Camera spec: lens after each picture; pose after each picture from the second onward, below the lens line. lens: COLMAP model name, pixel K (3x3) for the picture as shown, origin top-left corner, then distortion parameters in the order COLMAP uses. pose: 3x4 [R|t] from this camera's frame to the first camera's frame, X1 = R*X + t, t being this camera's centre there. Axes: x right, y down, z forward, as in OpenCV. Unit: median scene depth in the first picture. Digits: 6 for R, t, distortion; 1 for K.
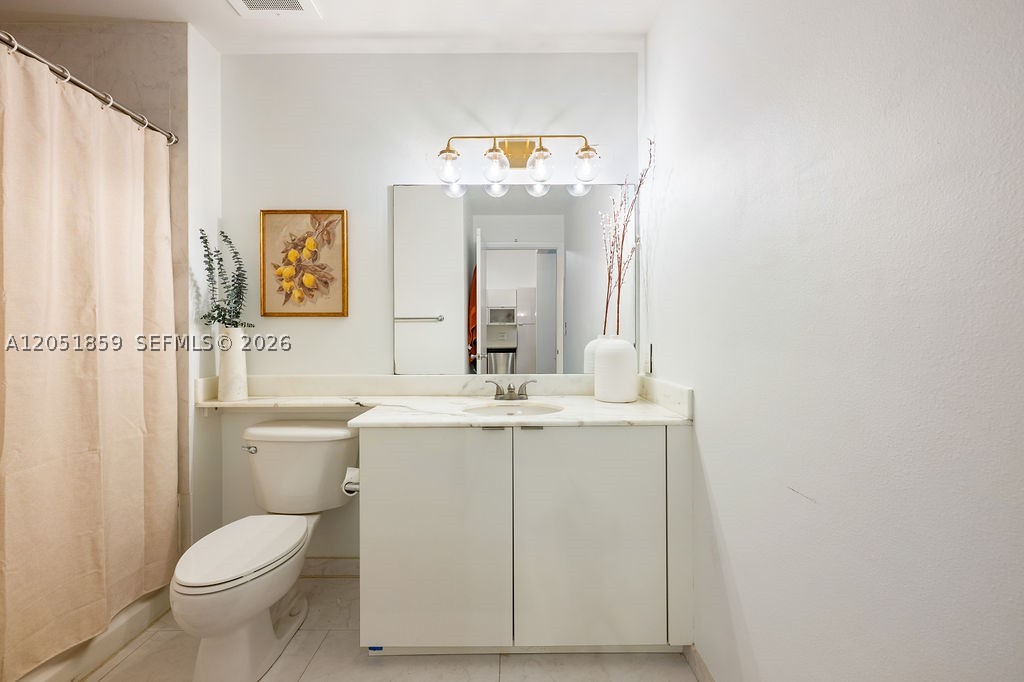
lens RADIAL K [[406.8, 0, 511.4], [0, 406.8, 337.2], [0, 0, 1]] dist [-0.012250, 0.009165]
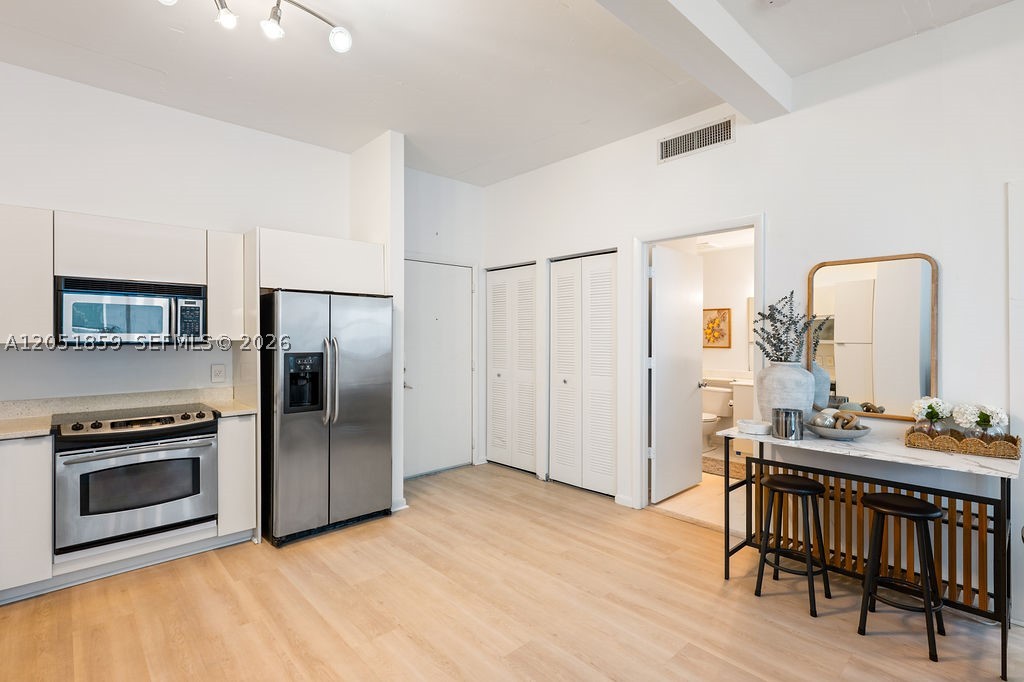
lens RADIAL K [[484.2, 0, 512.3], [0, 484.2, 339.0], [0, 0, 1]] dist [0.001495, 0.000059]
pose [[0.678510, 0.006349, -0.734563, 0.986167], [-0.006287, 0.999976, 0.002836, -0.115329], [0.734564, 0.002694, 0.678534, -2.275232]]
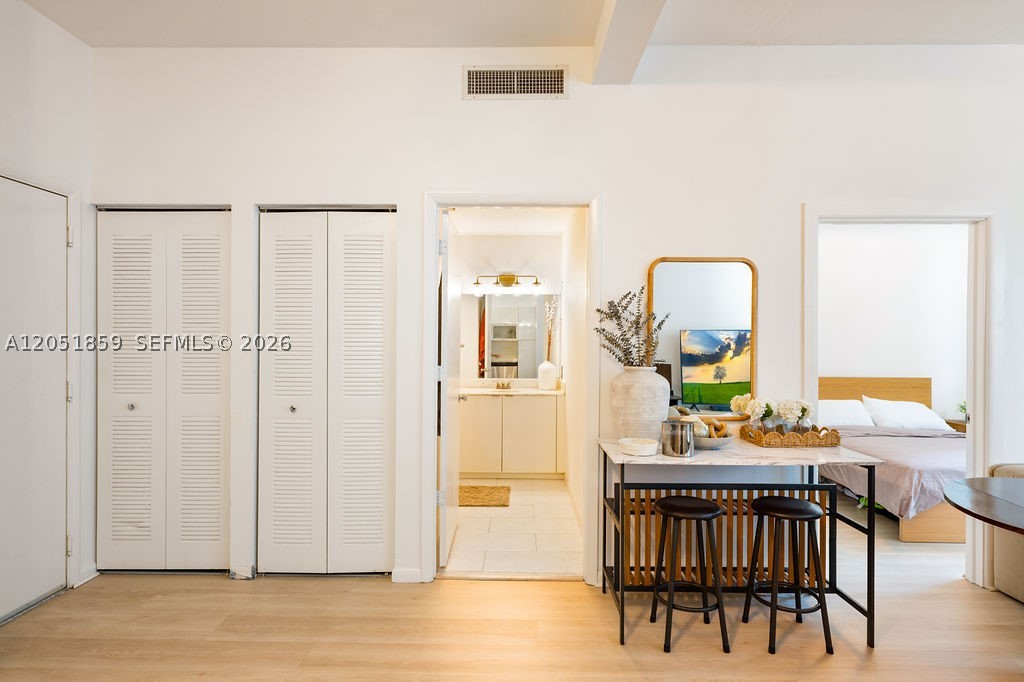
lens RADIAL K [[549.7, 0, 509.4], [0, 549.7, 343.6], [0, 0, 1]] dist [0.001560, 0.000635]
pose [[0.999734, 0.008517, -0.021412, 0.099117], [-0.008521, 0.999964, -0.000071, -0.104580], [0.021410, 0.000253, 0.999771, -2.122168]]
